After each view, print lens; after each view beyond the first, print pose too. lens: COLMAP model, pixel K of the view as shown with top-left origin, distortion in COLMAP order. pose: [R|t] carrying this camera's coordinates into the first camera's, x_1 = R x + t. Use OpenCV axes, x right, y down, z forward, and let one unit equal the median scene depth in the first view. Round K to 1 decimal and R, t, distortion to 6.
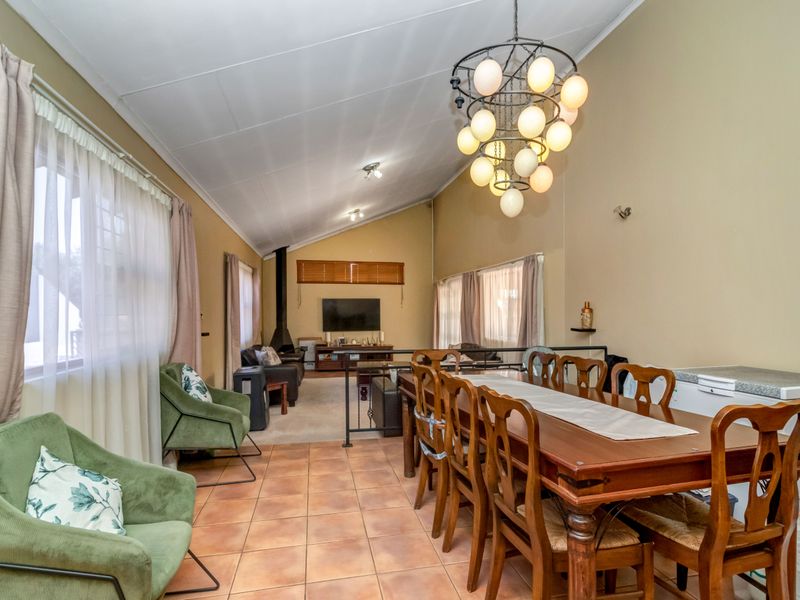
lens RADIAL K [[423.0, 0, 400.0], [0, 423.0, 300.0], [0, 0, 1]] dist [0.000135, -0.000068]
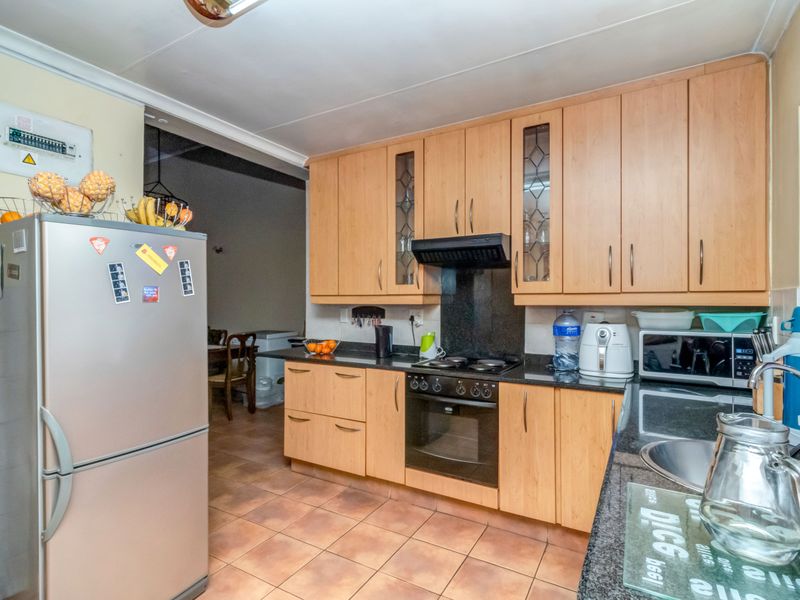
lens RADIAL K [[423.0, 0, 400.0], [0, 423.0, 300.0], [0, 0, 1]] dist [0.000135, -0.000068]
pose [[0.671849, 0.005707, 0.740667, -0.766534], [-0.016246, 0.999843, 0.007032, -0.063983], [-0.740510, -0.016757, 0.671836, -2.133852]]
